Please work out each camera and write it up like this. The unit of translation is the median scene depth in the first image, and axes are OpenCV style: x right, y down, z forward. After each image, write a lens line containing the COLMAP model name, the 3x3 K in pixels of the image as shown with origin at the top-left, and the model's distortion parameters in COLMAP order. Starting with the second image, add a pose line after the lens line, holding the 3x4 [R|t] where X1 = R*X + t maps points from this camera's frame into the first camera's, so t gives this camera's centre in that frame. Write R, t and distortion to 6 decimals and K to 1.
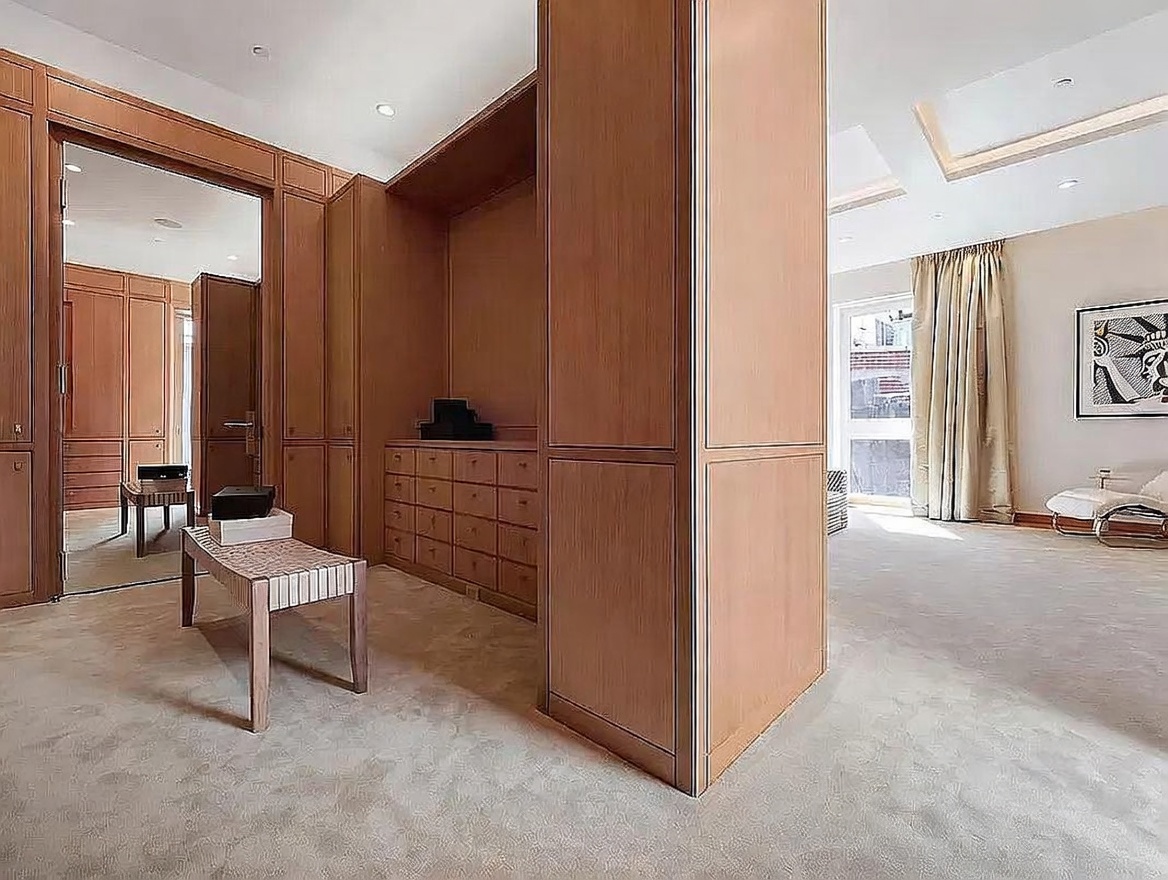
lens RADIAL K [[503.2, 0, 584.3], [0, 503.2, 440.7], [0, 0, 1]] dist [-0.004260, -0.000342]
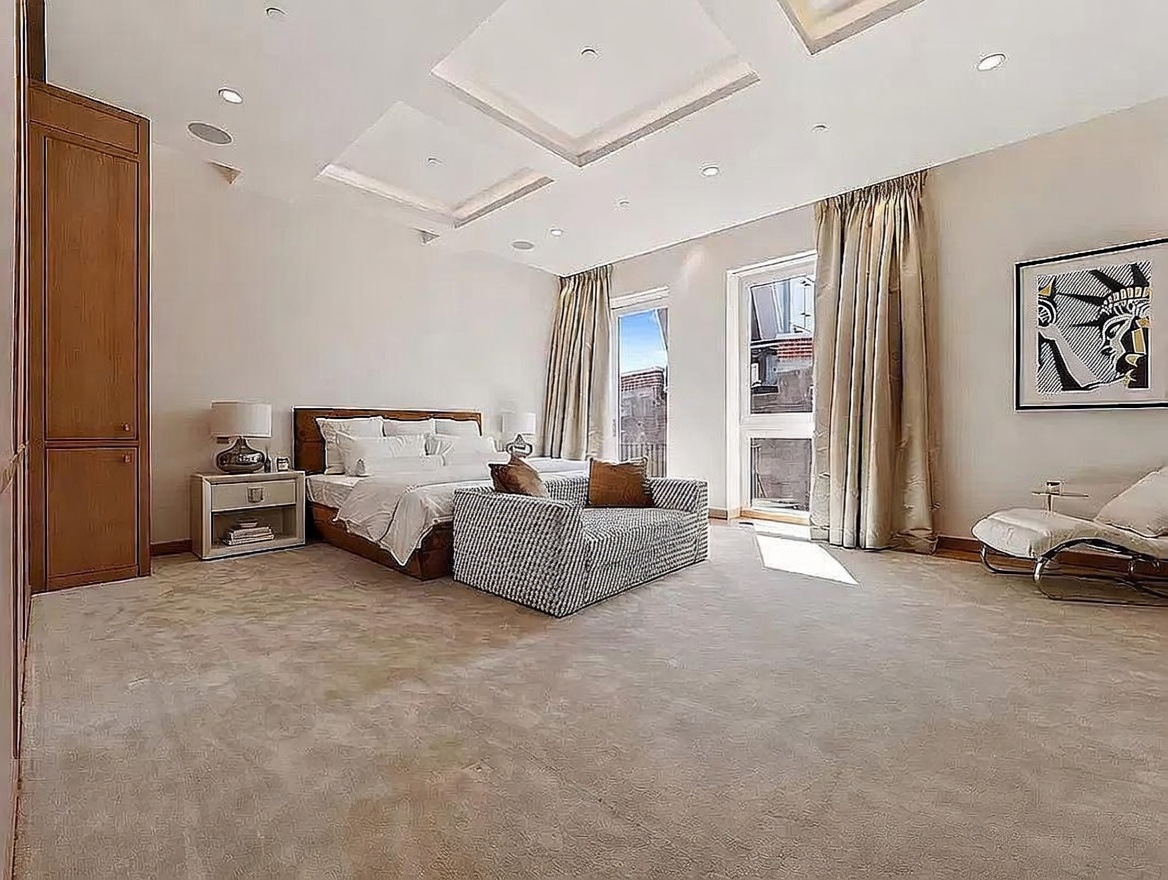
lens RADIAL K [[503.2, 0, 583.3], [0, 503.2, 433.4], [0, 0, 1]] dist [-0.004260, -0.000342]
pose [[0.999770, 0.002580, 0.021286, 0.338813], [-0.002417, 0.999967, -0.007692, -0.004710], [-0.021305, 0.007639, 0.999744, 0.284088]]
